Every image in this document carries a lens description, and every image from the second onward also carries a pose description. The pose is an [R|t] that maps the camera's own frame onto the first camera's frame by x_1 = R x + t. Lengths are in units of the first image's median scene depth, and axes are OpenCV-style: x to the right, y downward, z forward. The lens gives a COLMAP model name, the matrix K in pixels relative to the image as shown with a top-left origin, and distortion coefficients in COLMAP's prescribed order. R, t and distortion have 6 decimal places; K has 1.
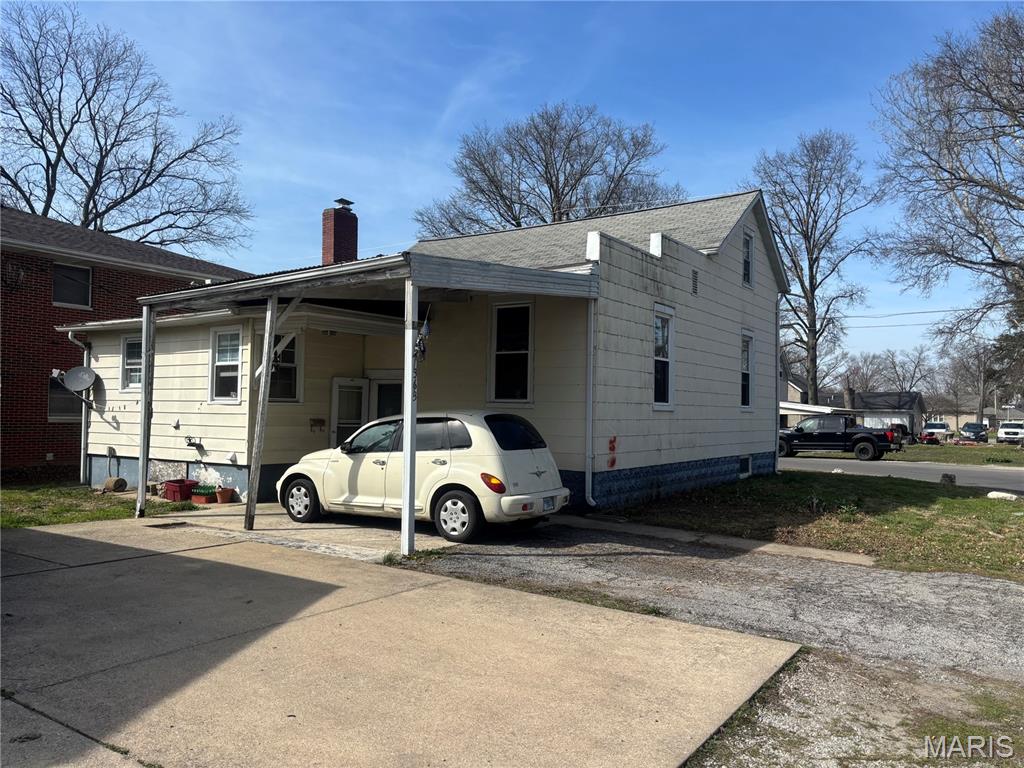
lens RADIAL K [[771.1, 0, 512.0], [0, 771.1, 384.0], [0, 0, 1]] dist [0.009005, -0.000086]
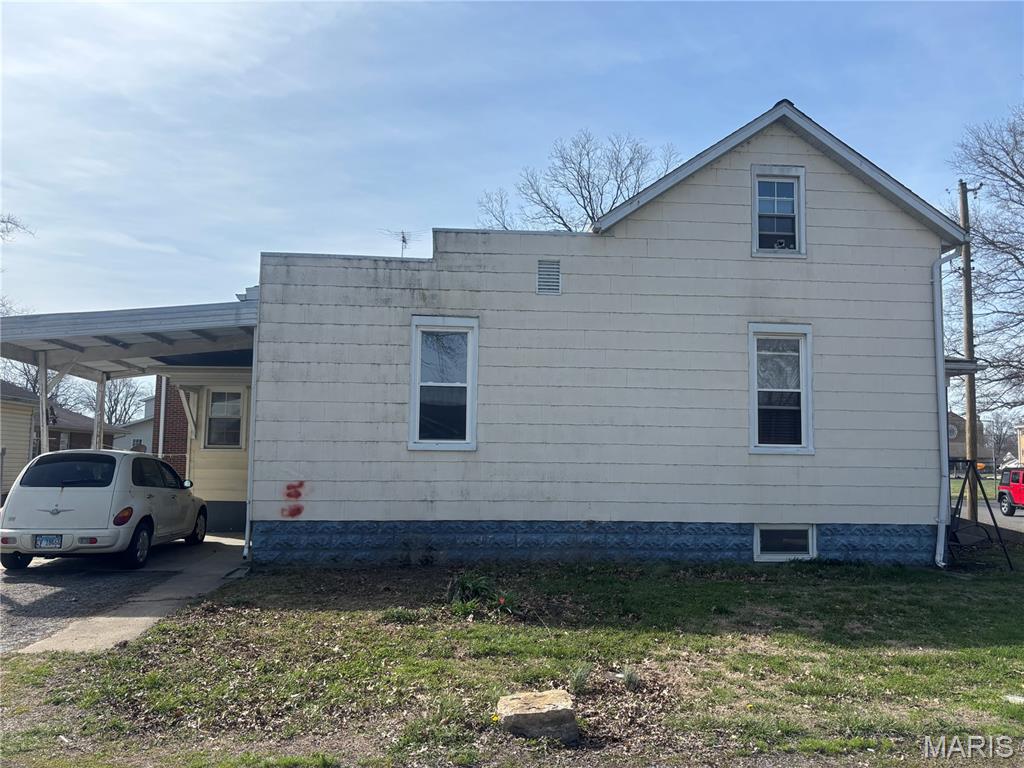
lens RADIAL K [[727.6, 0, 512.0], [0, 727.6, 384.0], [0, 0, 1]] dist [0.005000, 0.001611]
pose [[0.621840, -0.068607, -0.780133, 0.176128], [0.021092, 0.997261, -0.070889, 0.004377], [0.782860, 0.027627, 0.621584, 0.129731]]
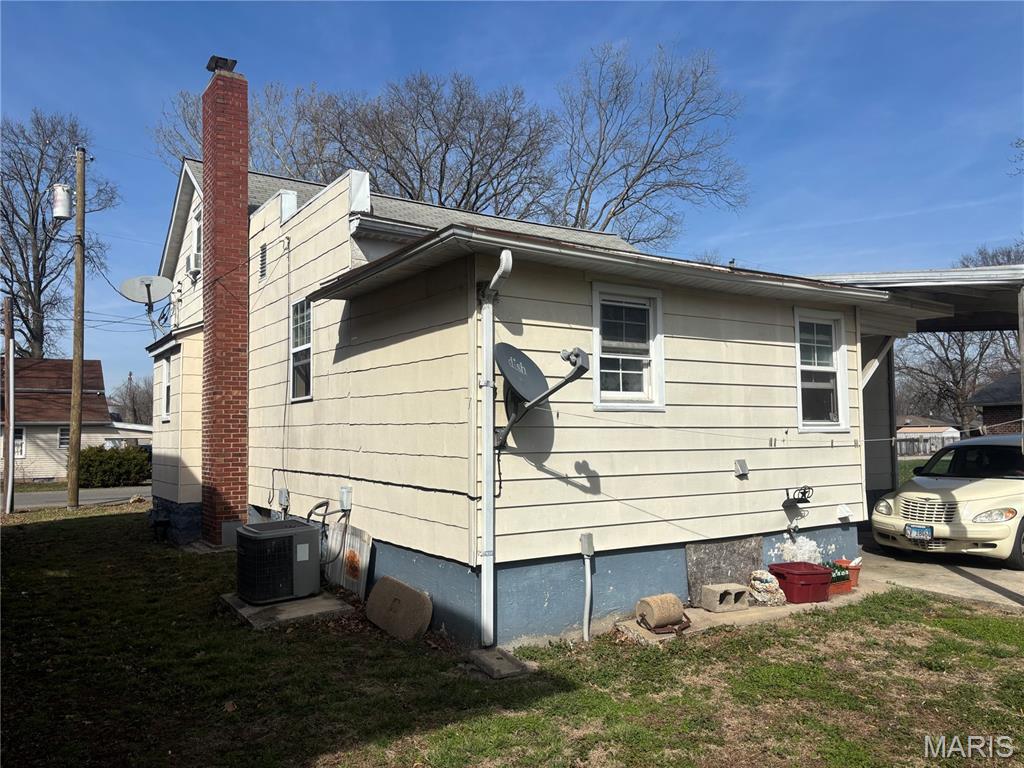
lens RADIAL K [[771.1, 0, 512.0], [0, 771.1, 384.0], [0, 0, 1]] dist [0.009005, -0.000086]
pose [[0.393273, 0.040084, 0.918548, -1.051004], [-0.027209, 0.999119, -0.031950, 0.013506], [-0.919019, -0.012428, 0.394017, 0.972618]]
